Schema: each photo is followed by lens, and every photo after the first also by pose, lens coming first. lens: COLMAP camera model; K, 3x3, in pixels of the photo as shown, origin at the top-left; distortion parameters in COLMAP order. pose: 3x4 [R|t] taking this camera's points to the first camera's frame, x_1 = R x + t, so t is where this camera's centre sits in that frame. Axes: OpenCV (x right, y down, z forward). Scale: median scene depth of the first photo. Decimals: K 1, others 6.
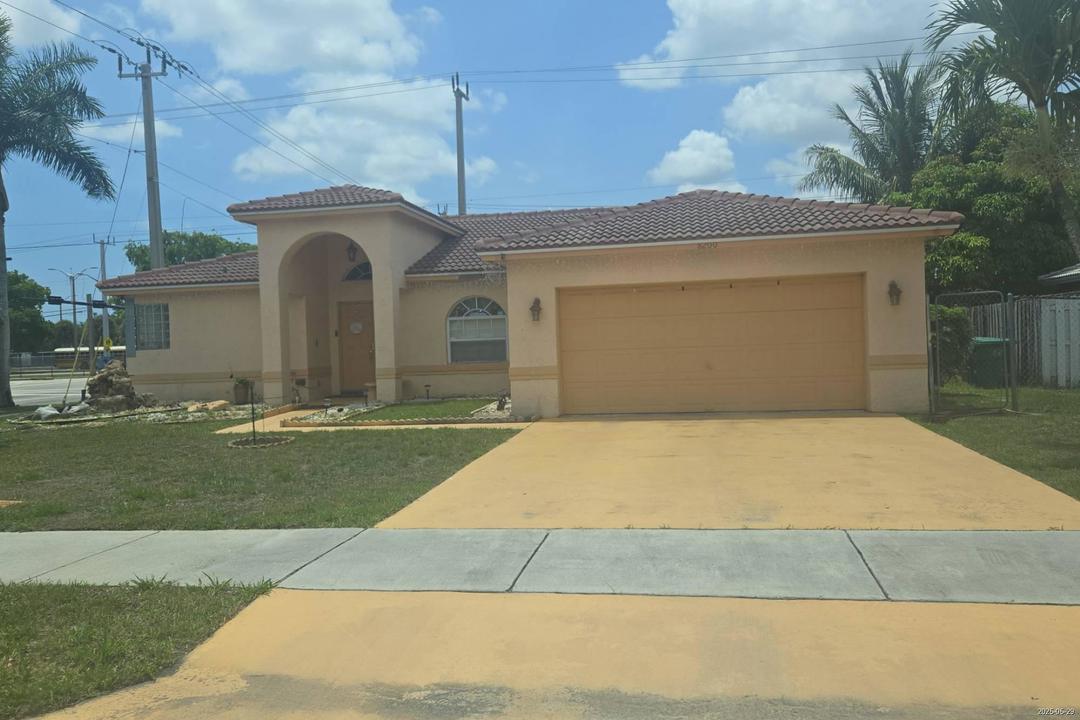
lens RADIAL K [[858.0, 0, 540.0], [0, 858.0, 360.0], [0, 0, 1]] dist [0.039805, 0.002691]
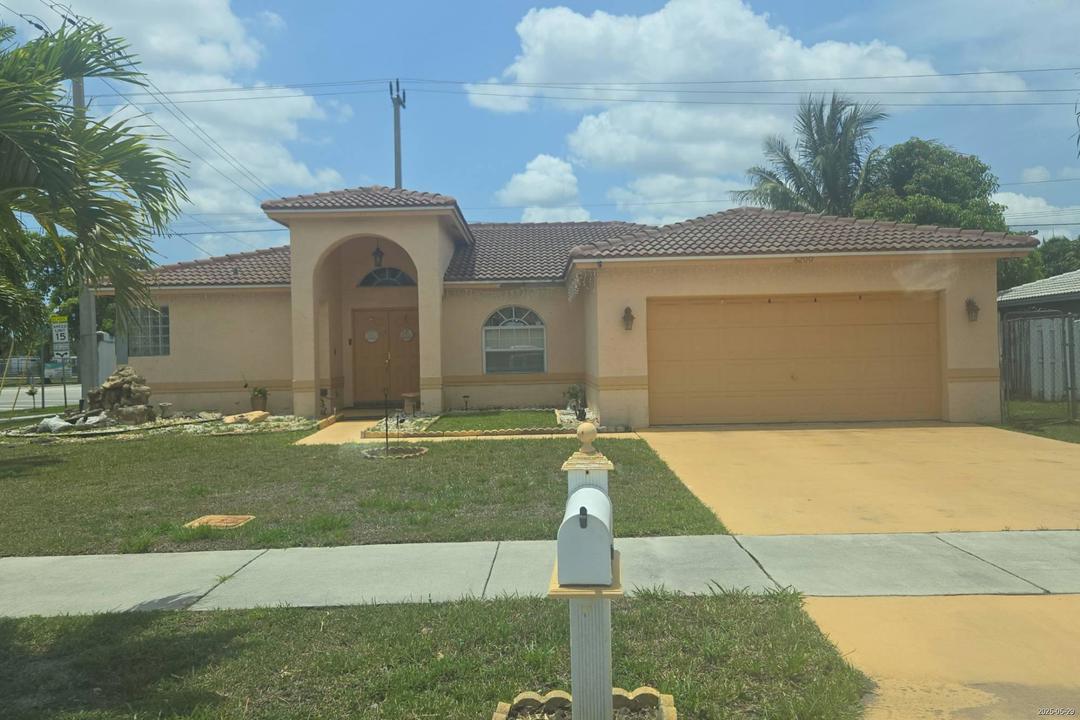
lens RADIAL K [[858.0, 0, 540.0], [0, 858.0, 360.0], [0, 0, 1]] dist [0.039805, 0.002691]
pose [[0.984012, 0.012514, 0.177660, -0.226203], [-0.008820, 0.999728, -0.021567, 0.008988], [-0.177882, 0.019655, 0.983856, 0.034125]]
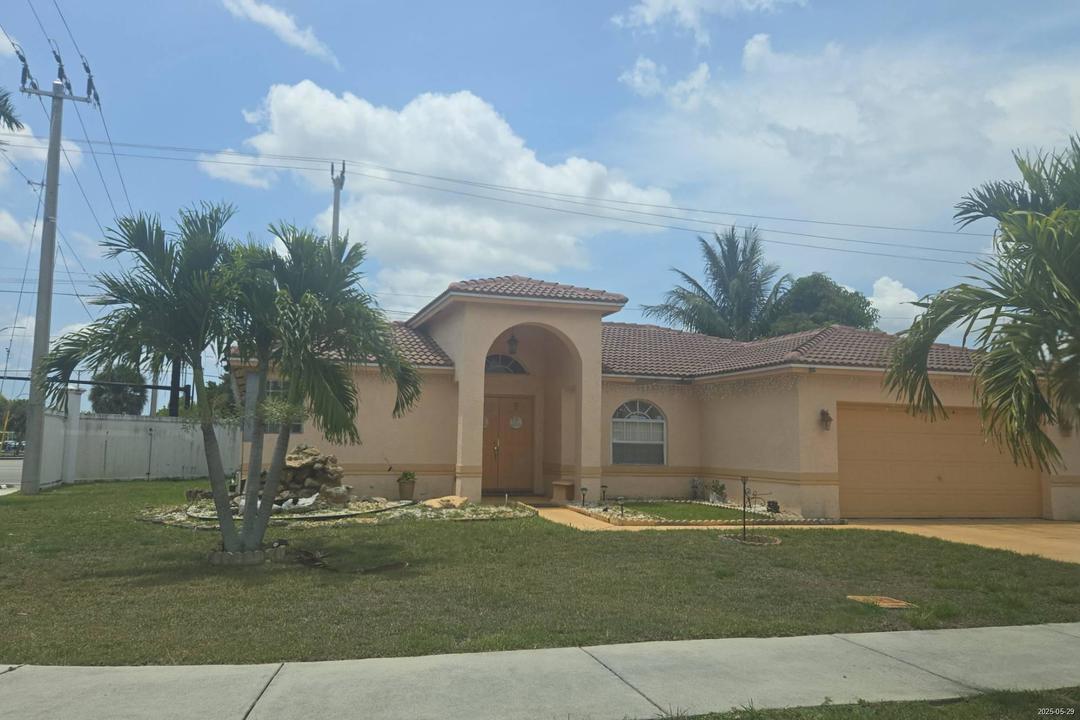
lens RADIAL K [[870.0, 0, 524.5], [0, 870.0, 360.4], [0, 0, 1]] dist [0.043154, -0.000440]
pose [[0.891126, 0.094173, 0.443877, -0.686069], [-0.038770, 0.990451, -0.132299, 0.022992], [-0.452097, 0.100686, 0.886268, 0.141916]]
